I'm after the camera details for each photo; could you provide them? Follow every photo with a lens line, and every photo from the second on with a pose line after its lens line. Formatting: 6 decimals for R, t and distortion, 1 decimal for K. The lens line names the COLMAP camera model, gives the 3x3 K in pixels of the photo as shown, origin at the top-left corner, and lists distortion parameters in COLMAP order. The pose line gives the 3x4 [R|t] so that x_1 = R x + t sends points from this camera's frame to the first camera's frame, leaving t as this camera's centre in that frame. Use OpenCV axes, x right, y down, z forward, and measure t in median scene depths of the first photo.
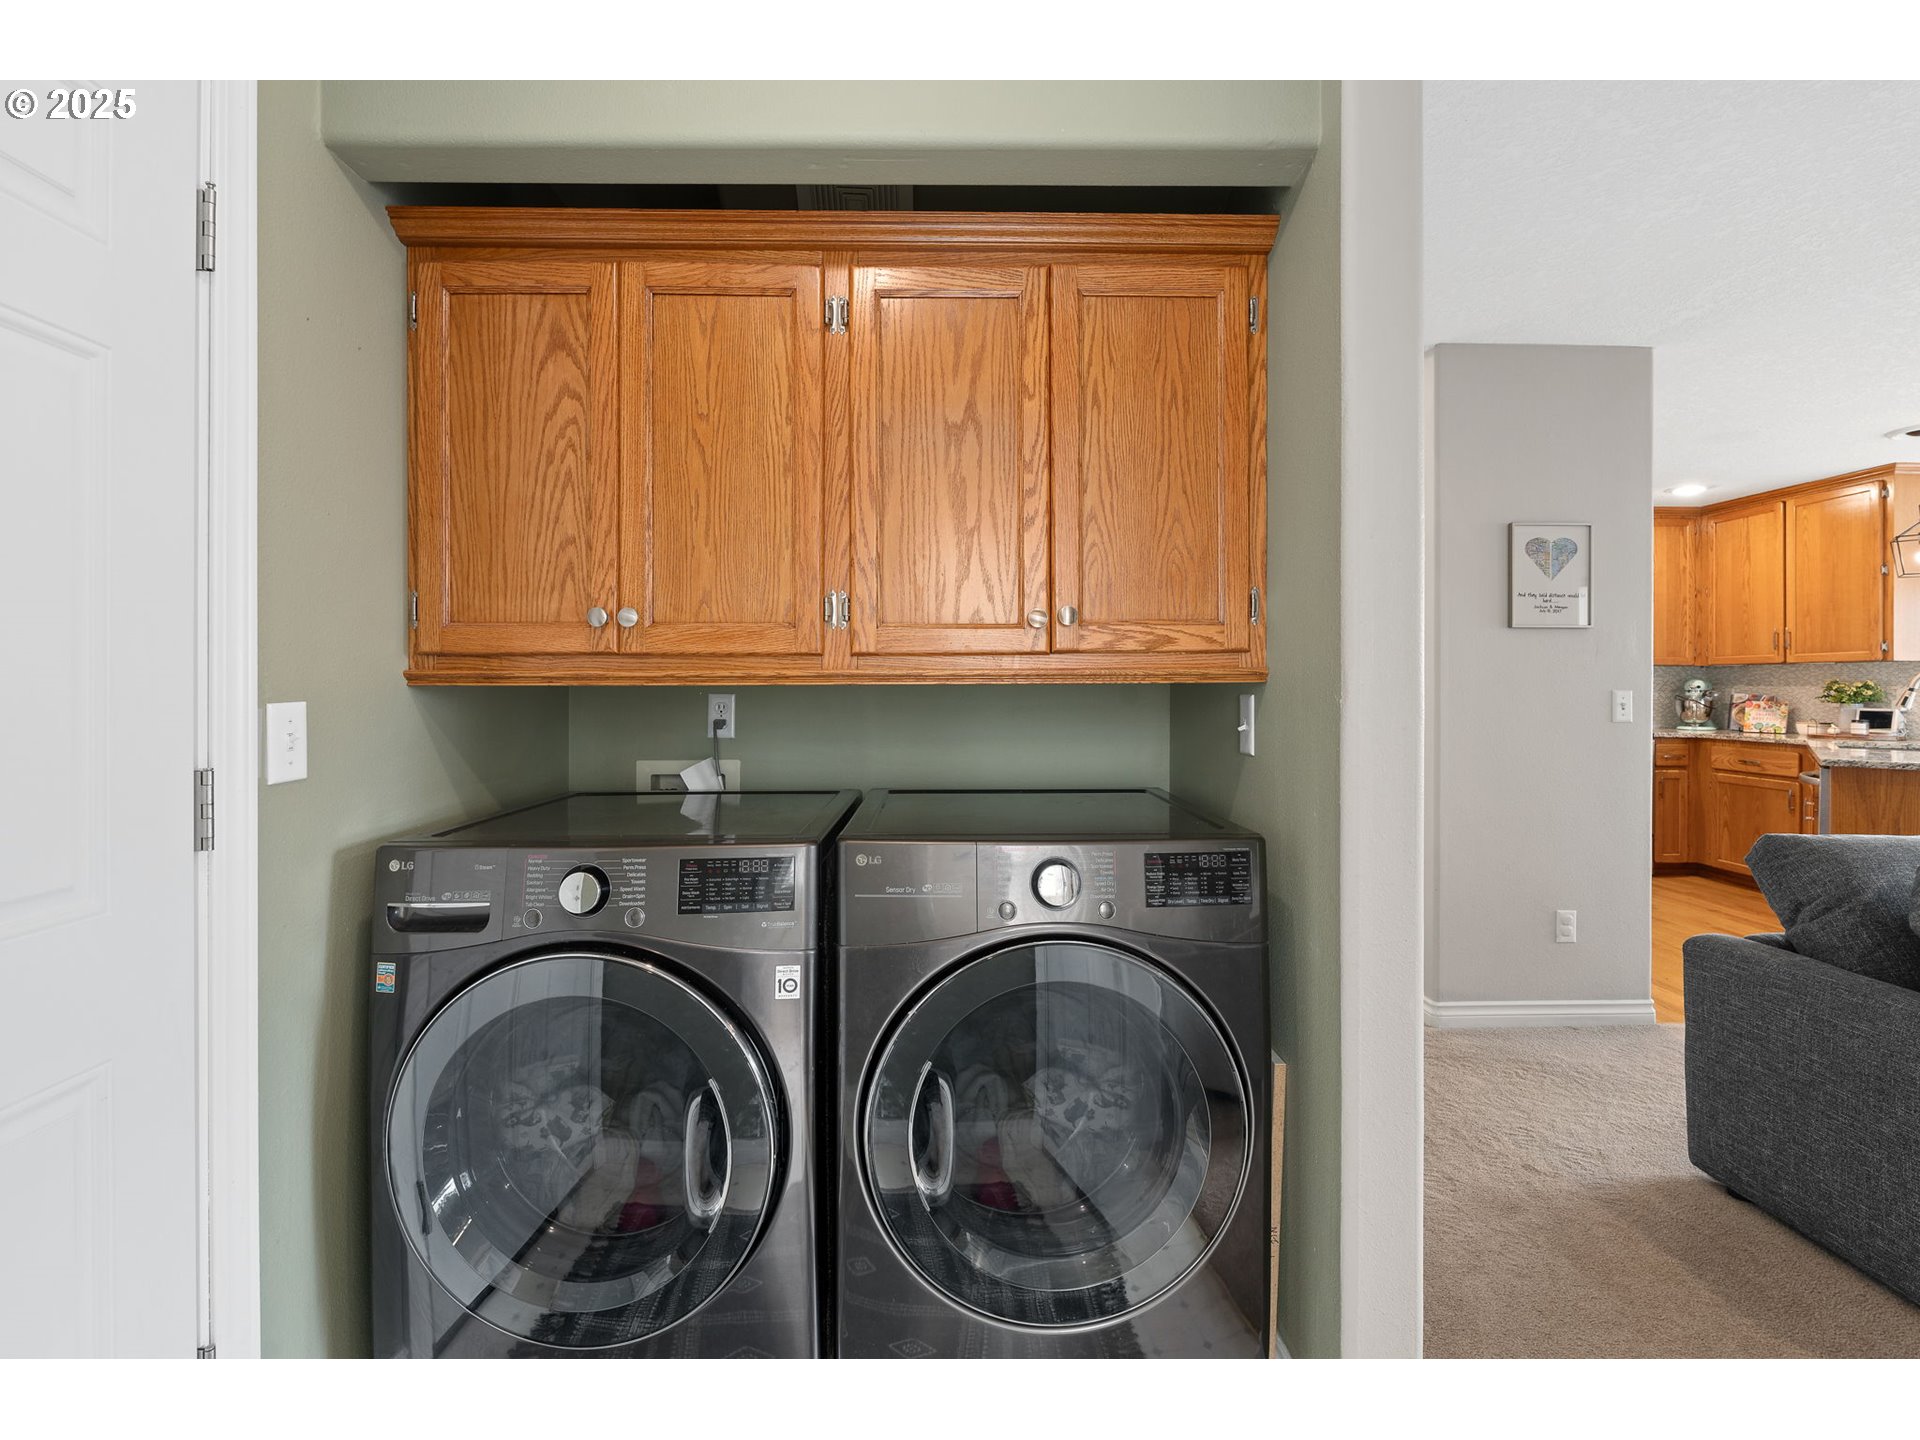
lens RADIAL K [[866.7, 0, 945.3], [0, 866.7, 684.3], [0, 0, 1]] dist [-0.000992, -0.000465]
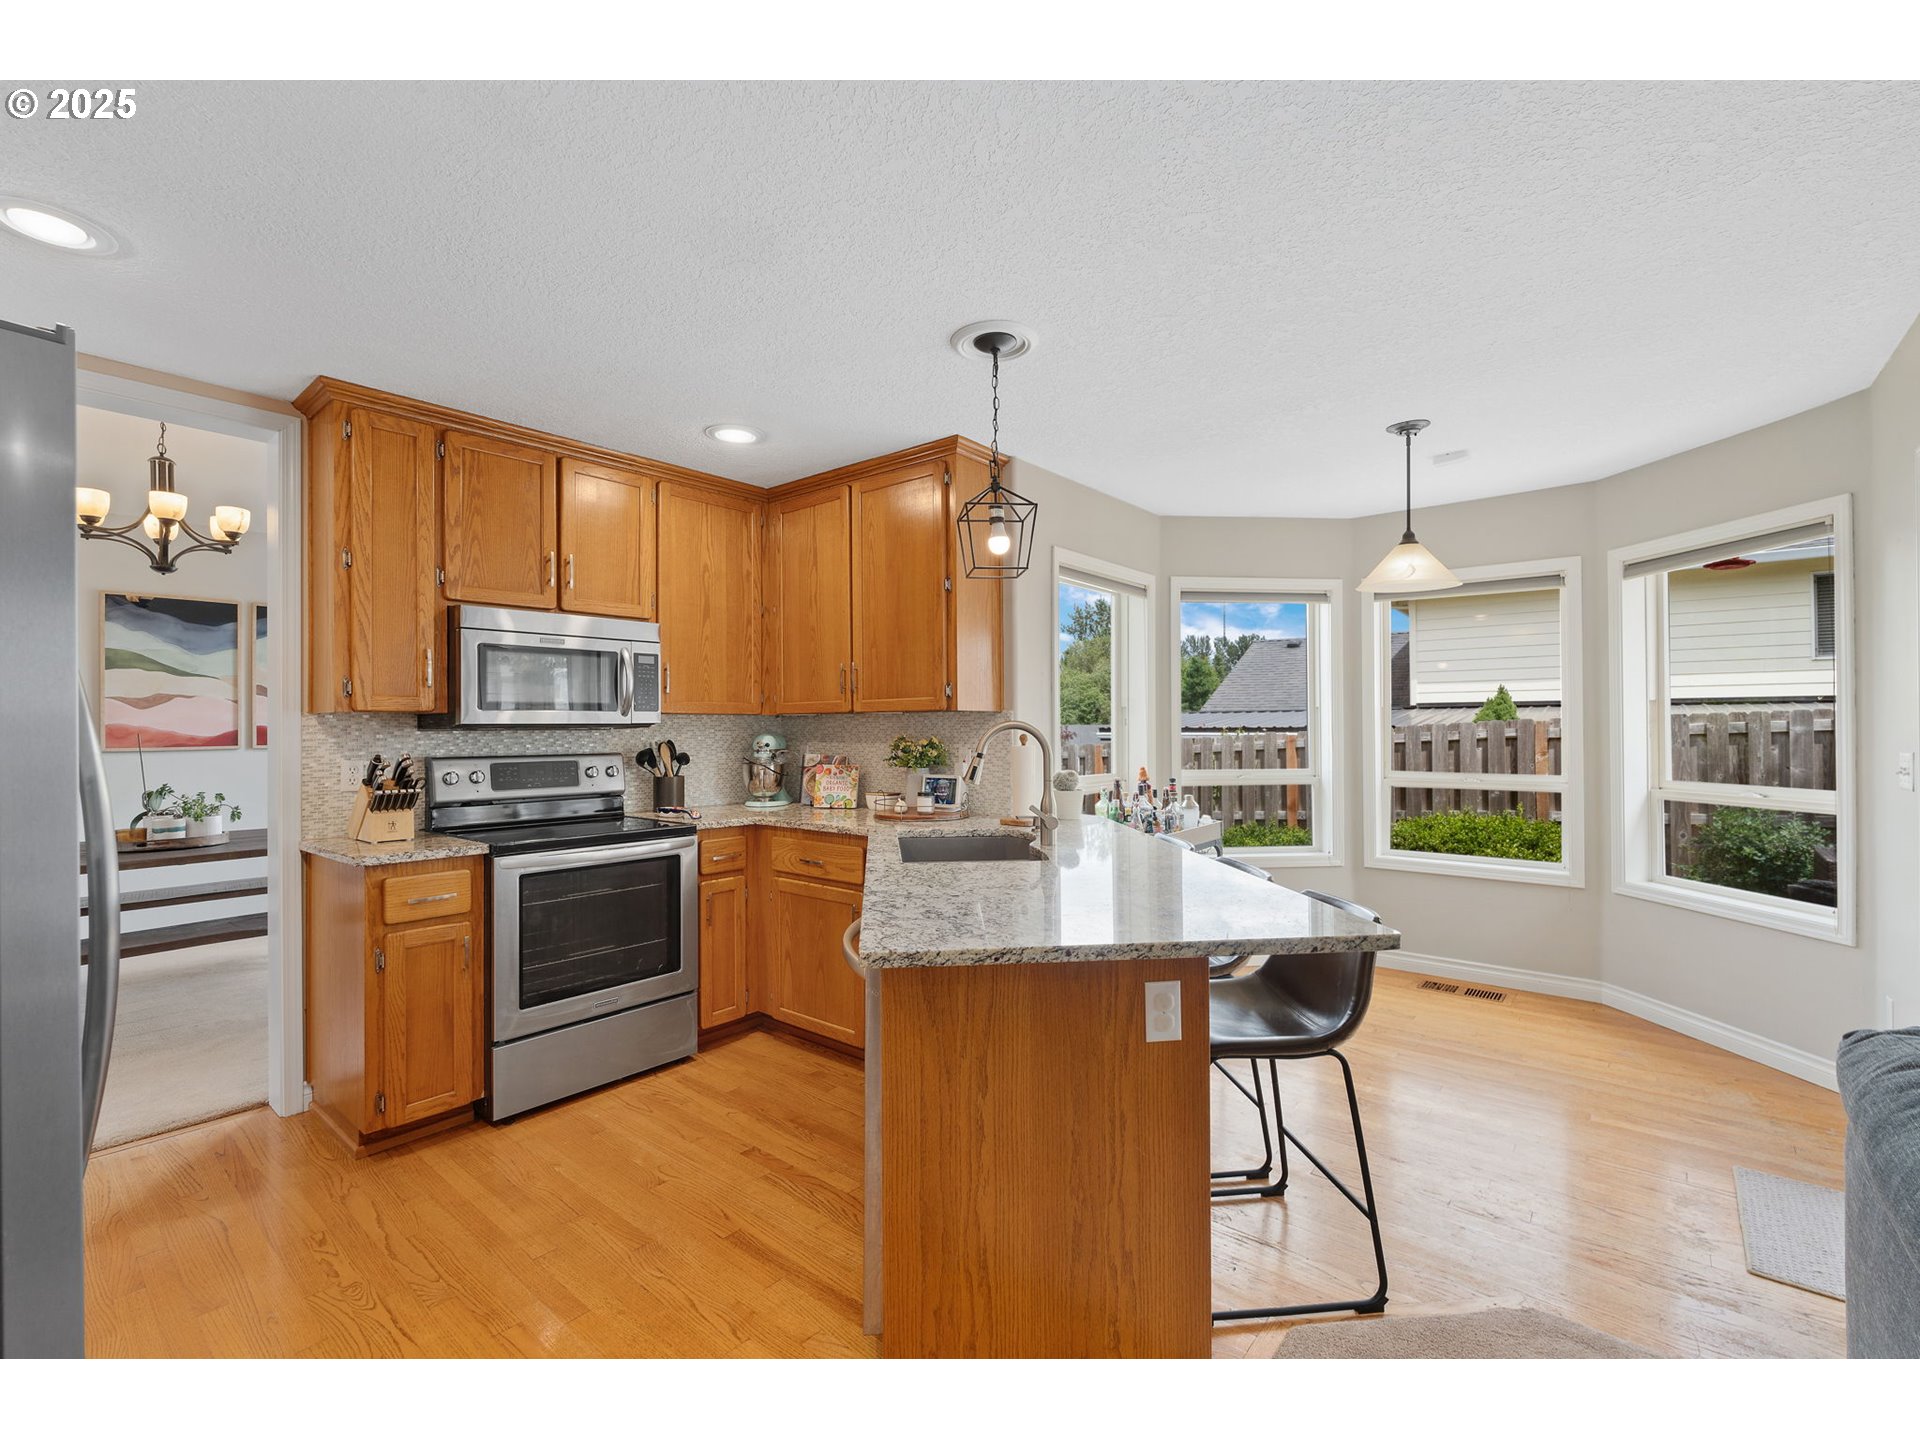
lens RADIAL K [[866.7, 0, 967.2], [0, 866.7, 715.9], [0, 0, 1]] dist [-0.000992, -0.000465]
pose [[0.651965, -0.000718, 0.758249, 0.484422], [0.010172, 0.999918, -0.007799, -0.014980], [-0.758181, 0.012797, 0.651919, 0.457437]]
